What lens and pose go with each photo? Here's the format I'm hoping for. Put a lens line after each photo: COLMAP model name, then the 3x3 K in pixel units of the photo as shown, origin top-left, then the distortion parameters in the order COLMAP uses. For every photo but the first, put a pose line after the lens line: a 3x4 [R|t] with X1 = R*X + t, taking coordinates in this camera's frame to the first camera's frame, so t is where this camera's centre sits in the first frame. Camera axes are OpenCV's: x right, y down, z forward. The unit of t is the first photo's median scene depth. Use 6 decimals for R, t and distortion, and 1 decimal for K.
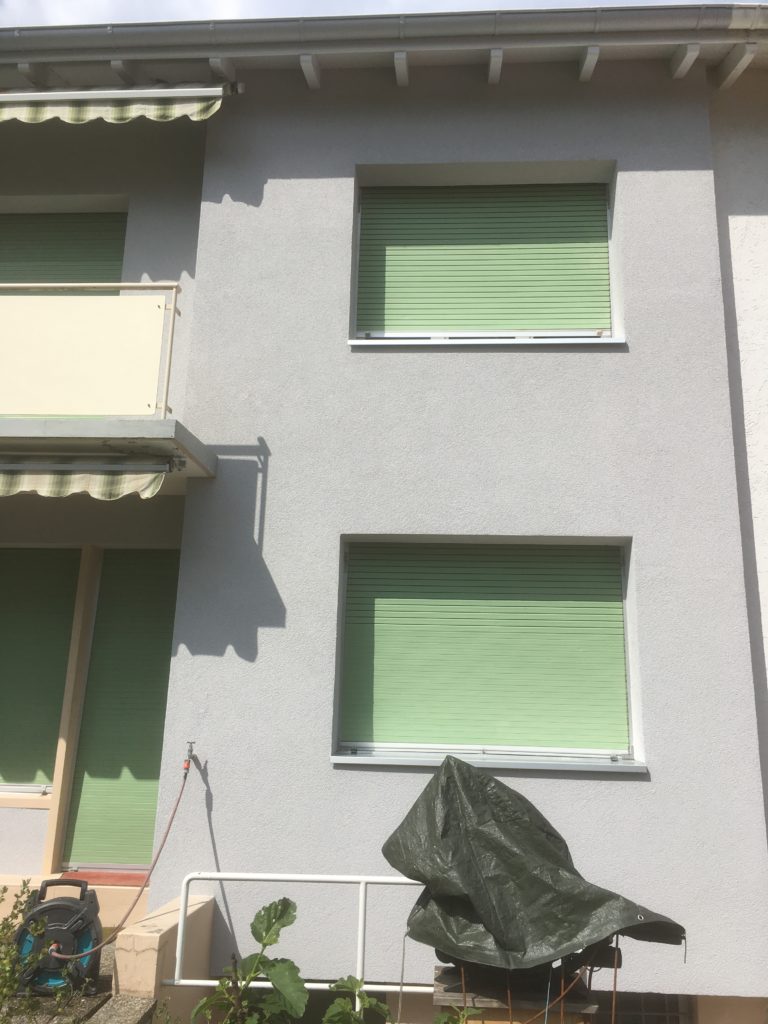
lens RADIAL K [[859.1, 0, 387.2], [0, 859.1, 520.7], [0, 0, 1]] dist [0.077775, -0.101282]
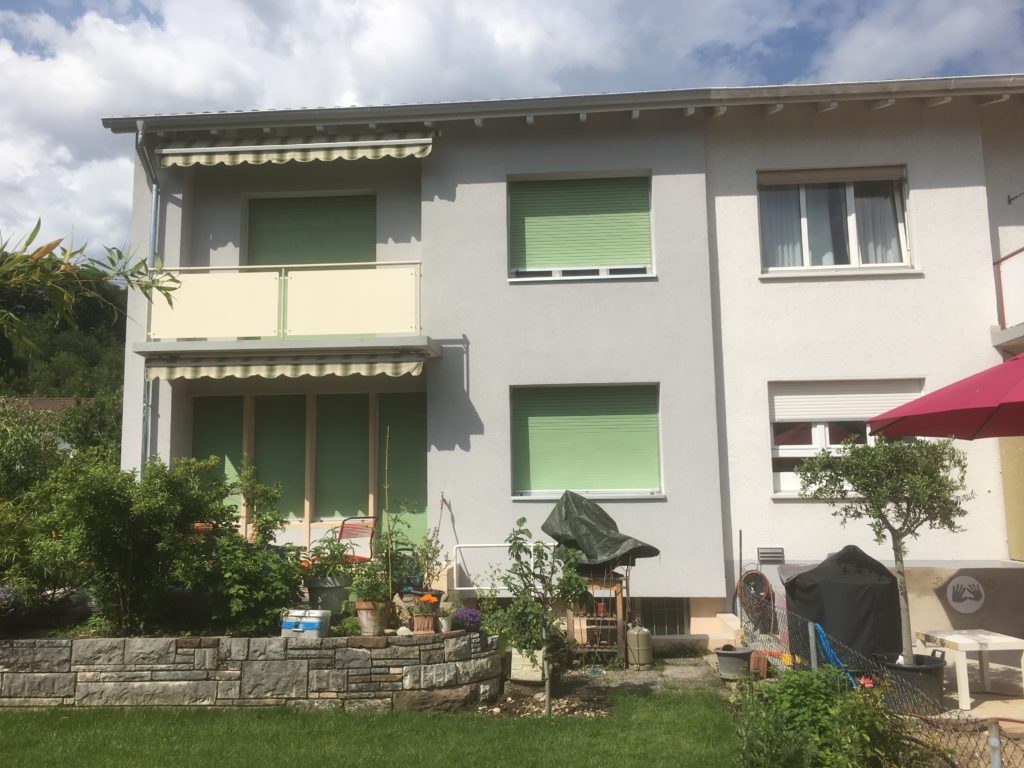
lens RADIAL K [[859.1, 0, 508.2], [0, 859.1, 390.3], [0, 0, 1]] dist [0.077775, -0.101282]
pose [[0.999186, -0.039767, -0.006722, -0.043161], [0.040270, 0.992859, 0.112290, -0.187045], [0.002209, -0.112470, 0.993653, -0.902262]]
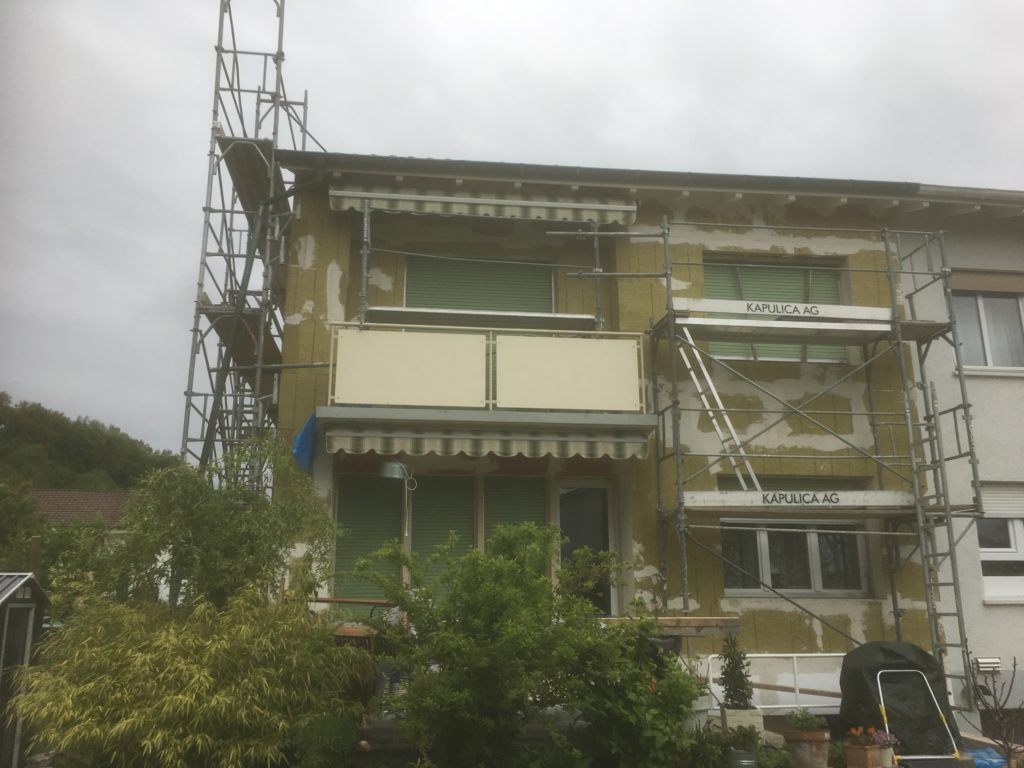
lens RADIAL K [[859.1, 0, 510.5], [0, 859.1, 383.5], [0, 0, 1]] dist [0.077775, -0.101282]
pose [[0.981892, 0.017360, 0.188646, -0.797804], [-0.016675, 0.999847, -0.005216, -0.151525], [-0.188707, 0.001976, 0.982031, -0.643037]]
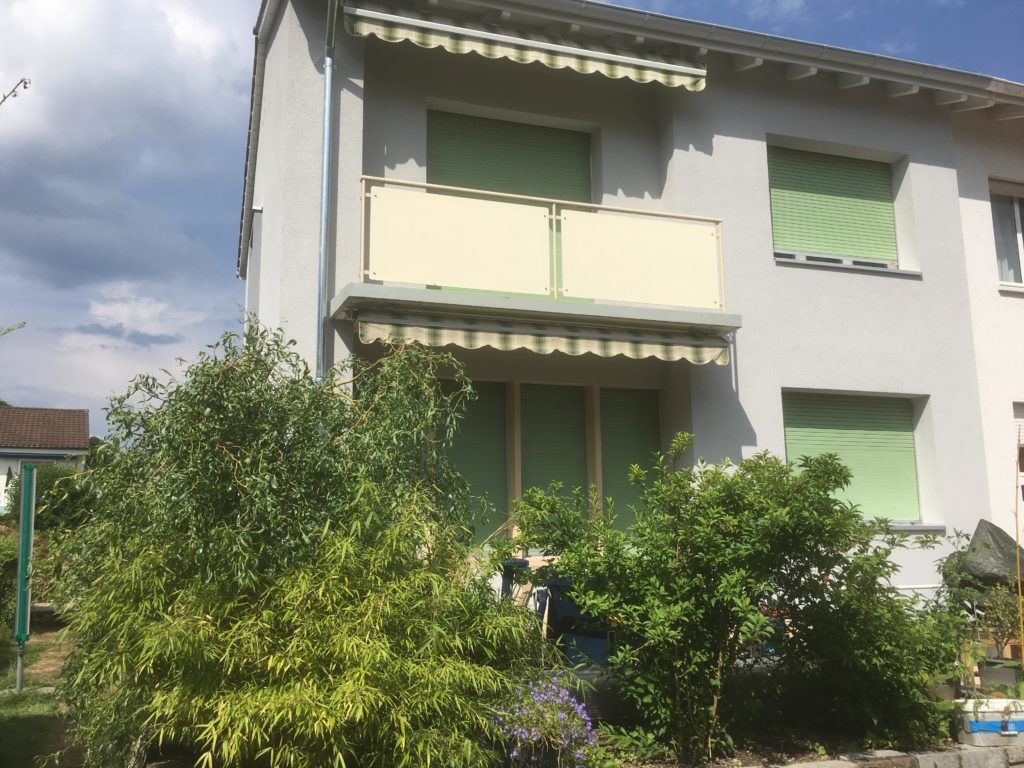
lens RADIAL K [[859.1, 0, 519.9], [0, 859.1, 381.0], [0, 0, 1]] dist [0.077775, -0.101282]
pose [[0.927473, 0.030816, 0.372619, -1.067183], [-0.059730, 0.996010, 0.066301, -0.069832], [-0.369089, -0.083748, 0.925613, -0.270087]]
